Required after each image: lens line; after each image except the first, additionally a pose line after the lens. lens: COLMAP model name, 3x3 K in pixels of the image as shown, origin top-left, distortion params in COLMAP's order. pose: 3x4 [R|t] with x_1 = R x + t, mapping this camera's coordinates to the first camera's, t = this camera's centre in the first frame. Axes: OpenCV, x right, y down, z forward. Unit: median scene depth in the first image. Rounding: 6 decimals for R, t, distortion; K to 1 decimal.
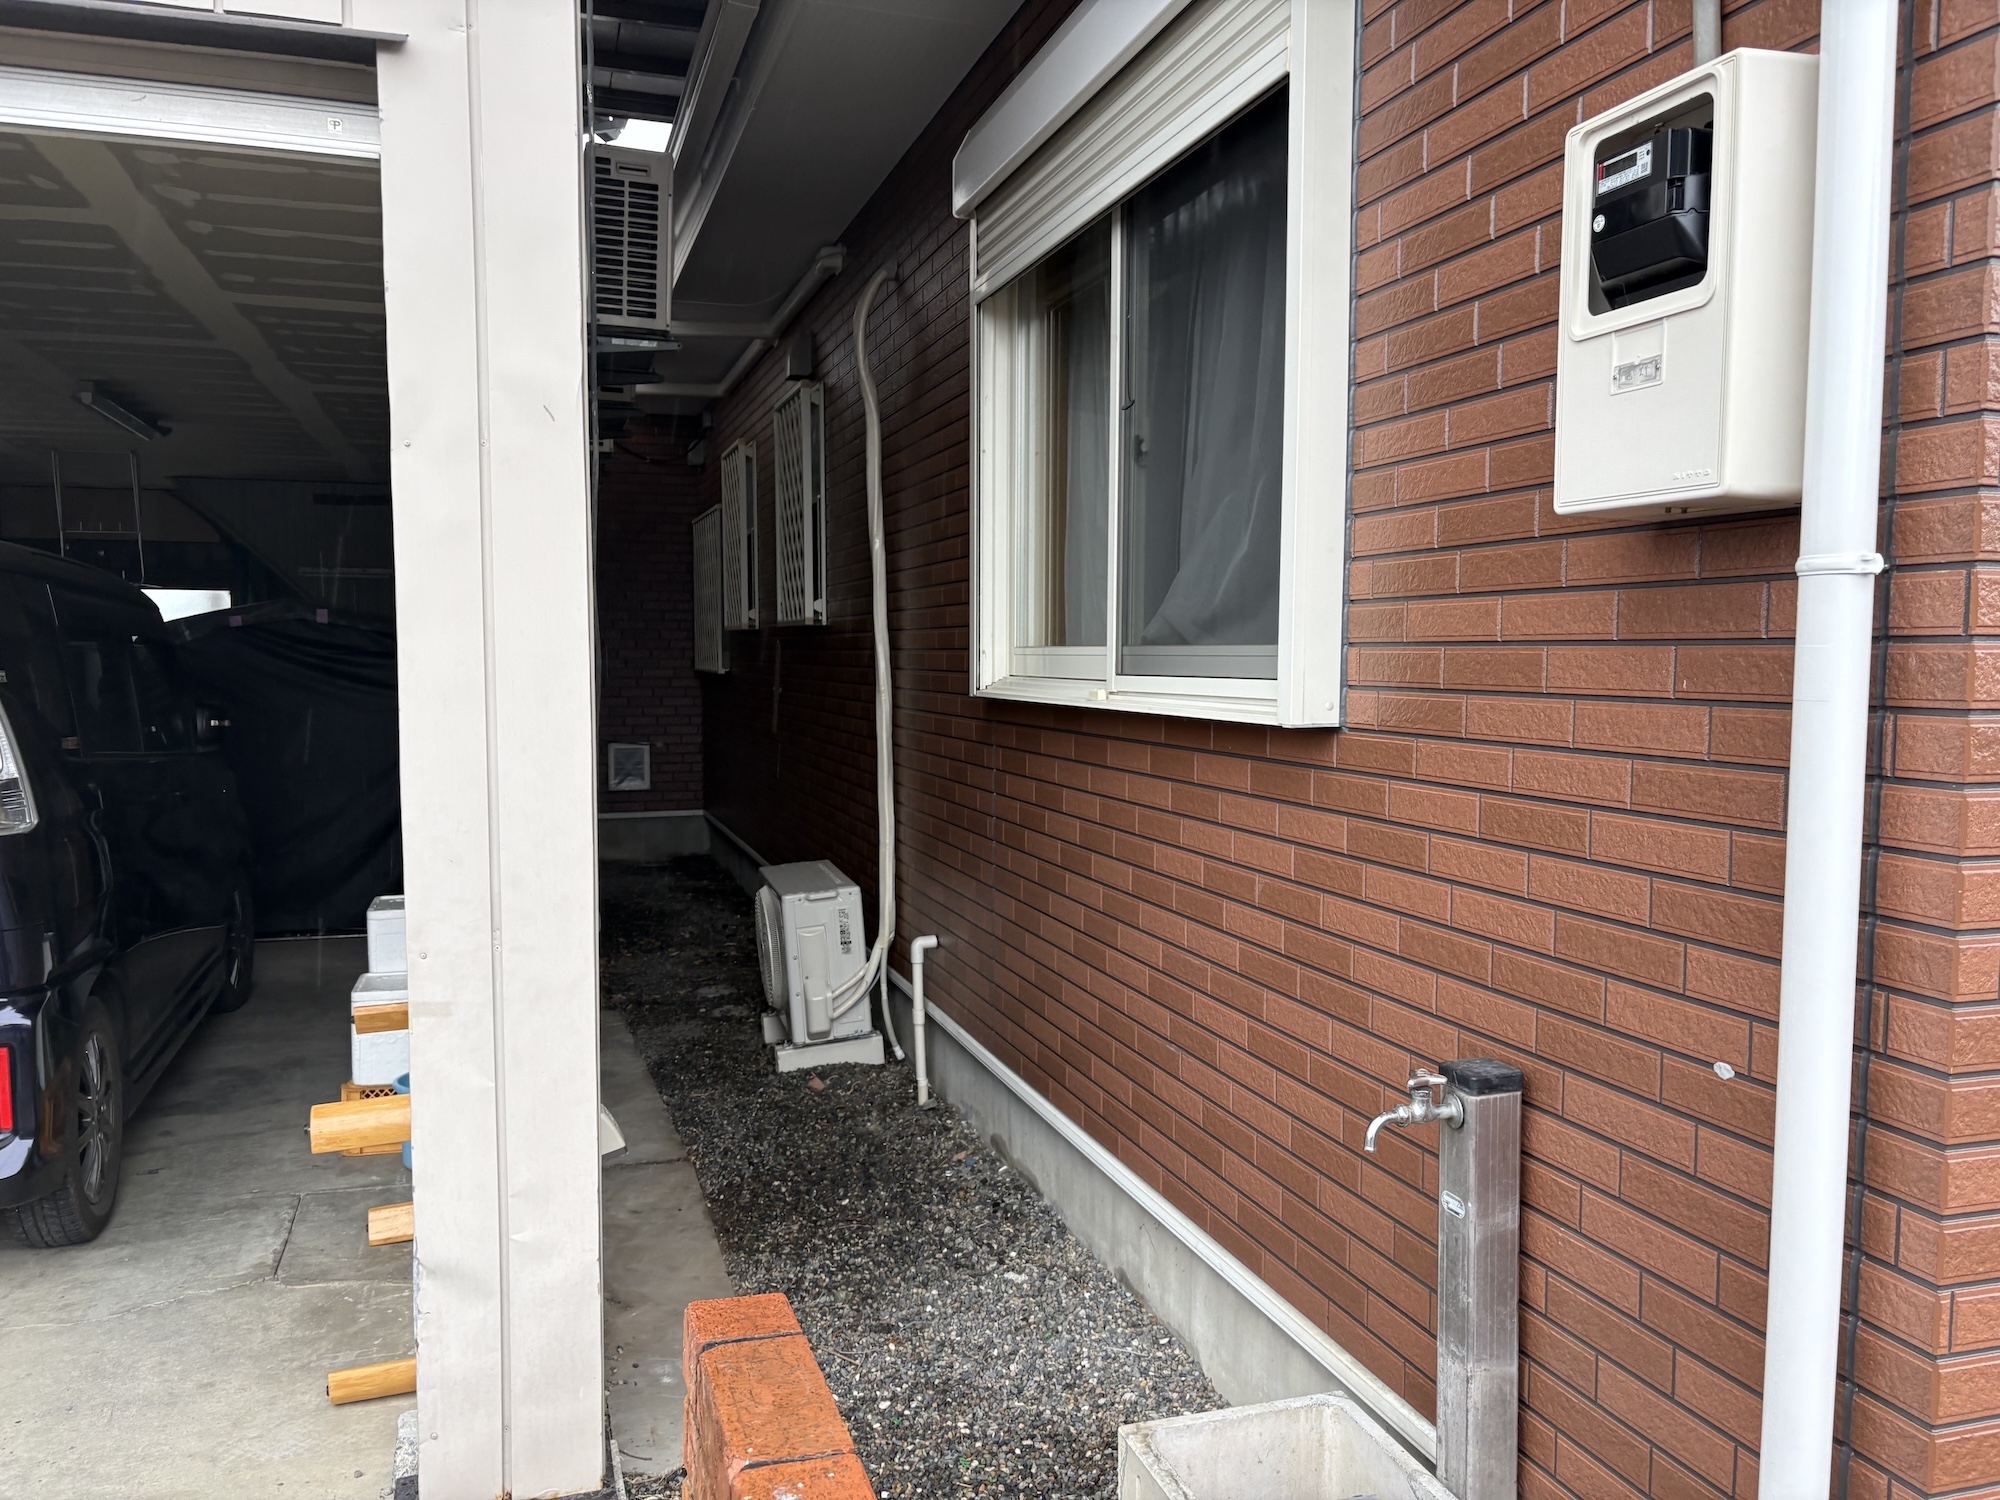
lens RADIAL K [[1543.7, 0, 1000.0], [0, 1543.7, 750.0], [0, 0, 1]] dist [0.062575, -0.091775]
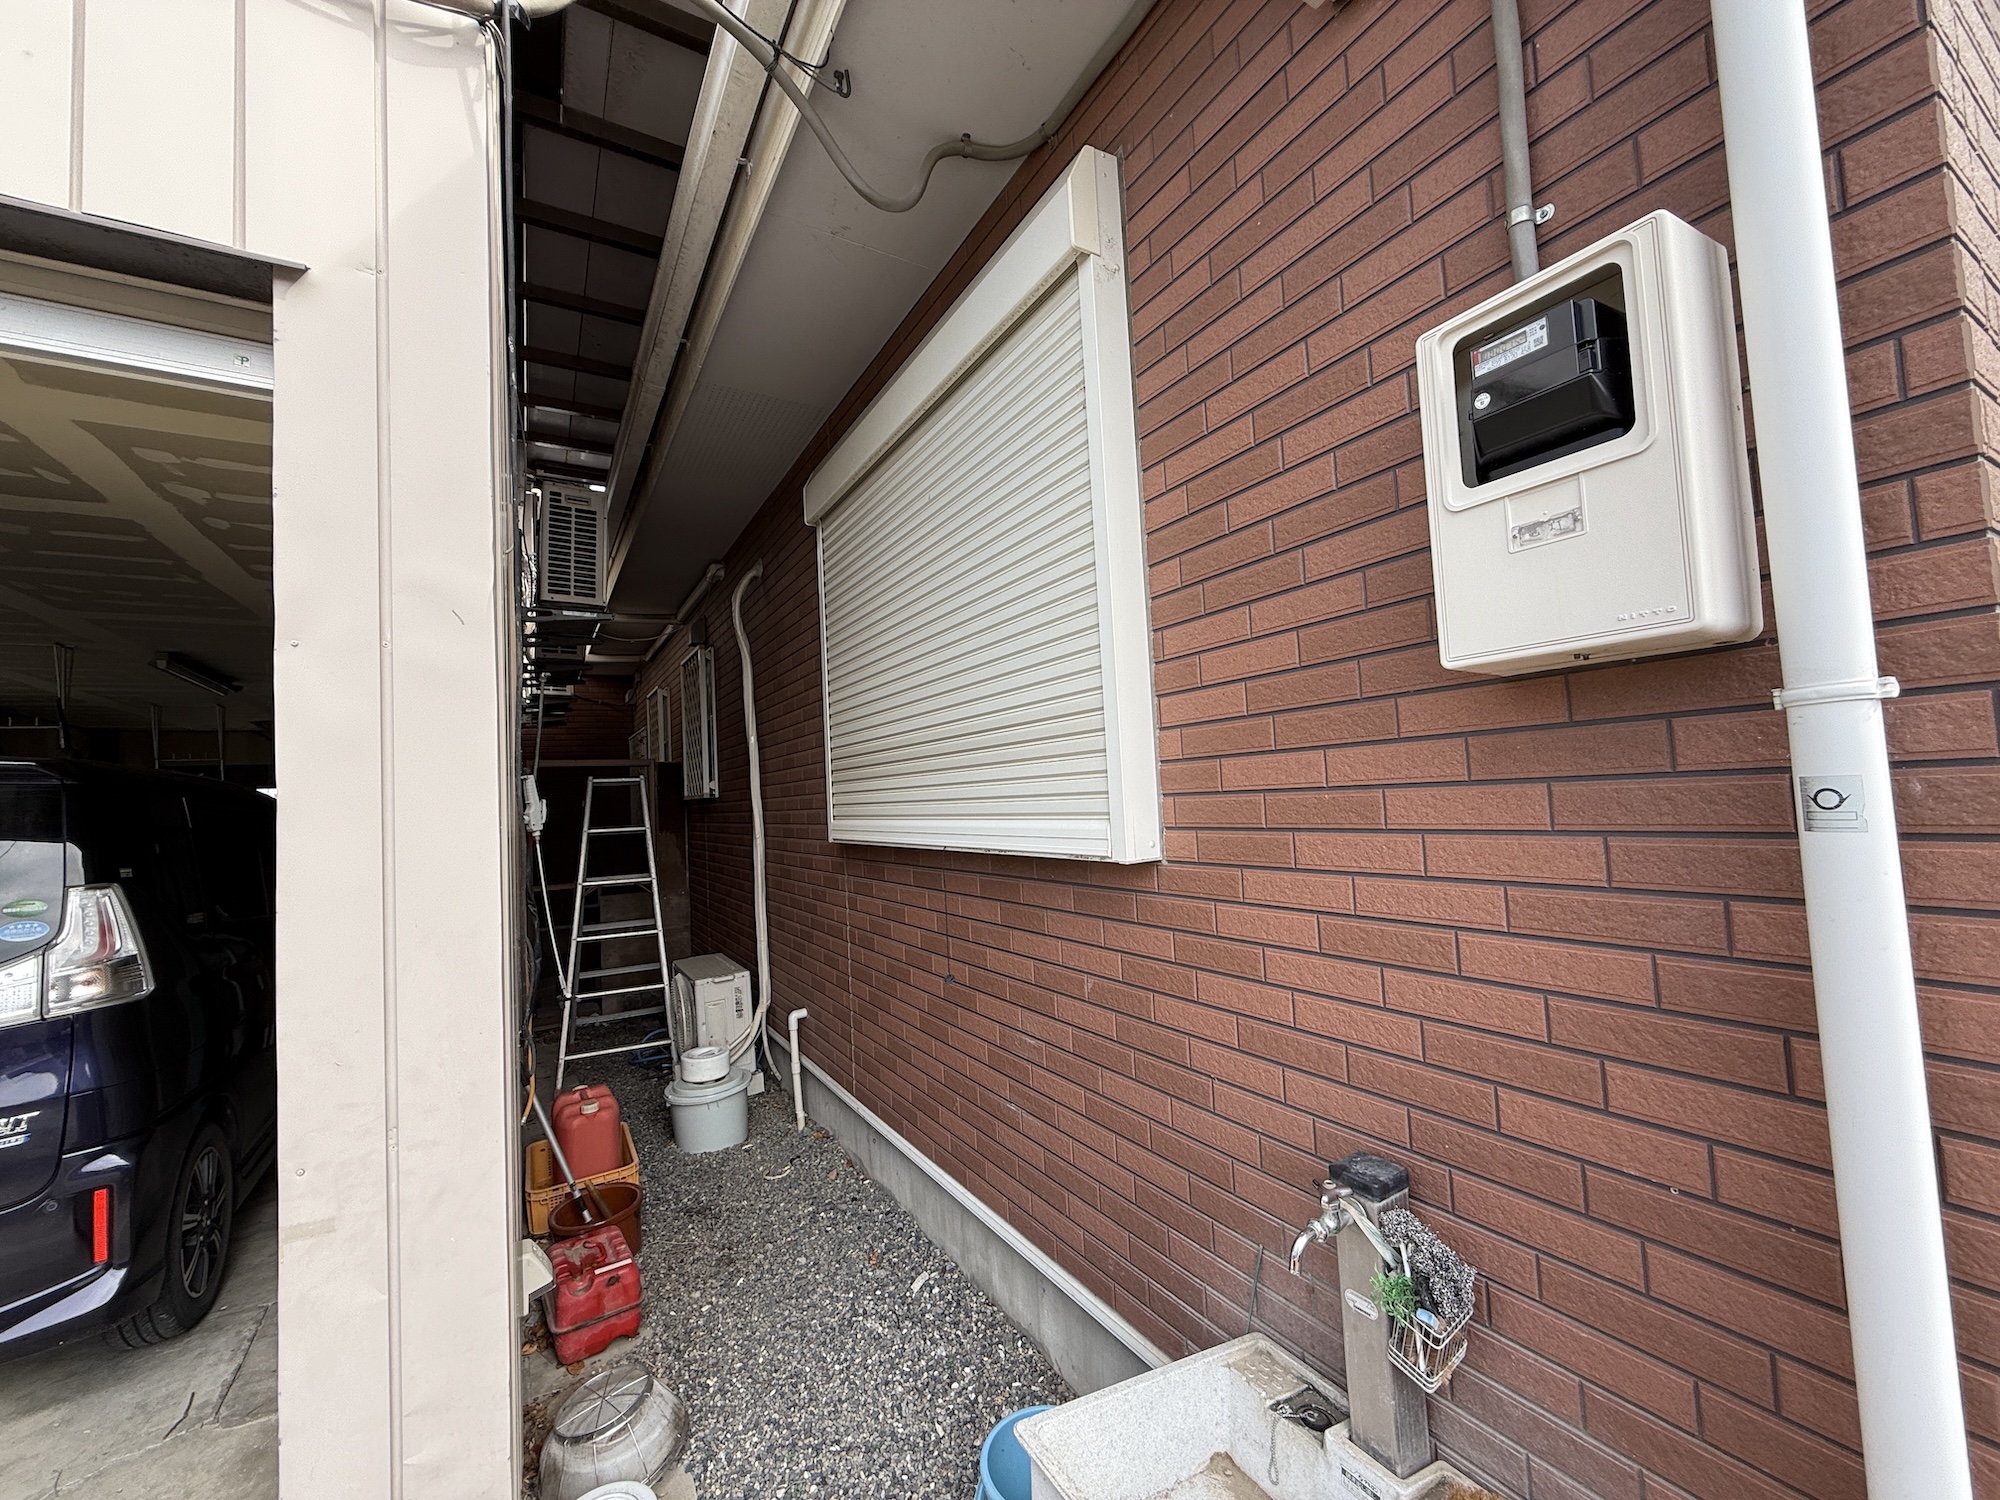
lens RADIAL K [[812.6, 0, 1000.0], [0, 812.6, 750.0], [0, 0, 1]] dist [0.000919, -0.000127]
pose [[0.972994, -0.037807, 0.227711, -0.058515], [0.066195, 0.990763, -0.118350, -0.035306], [-0.221133, 0.130227, 0.966510, 0.387077]]
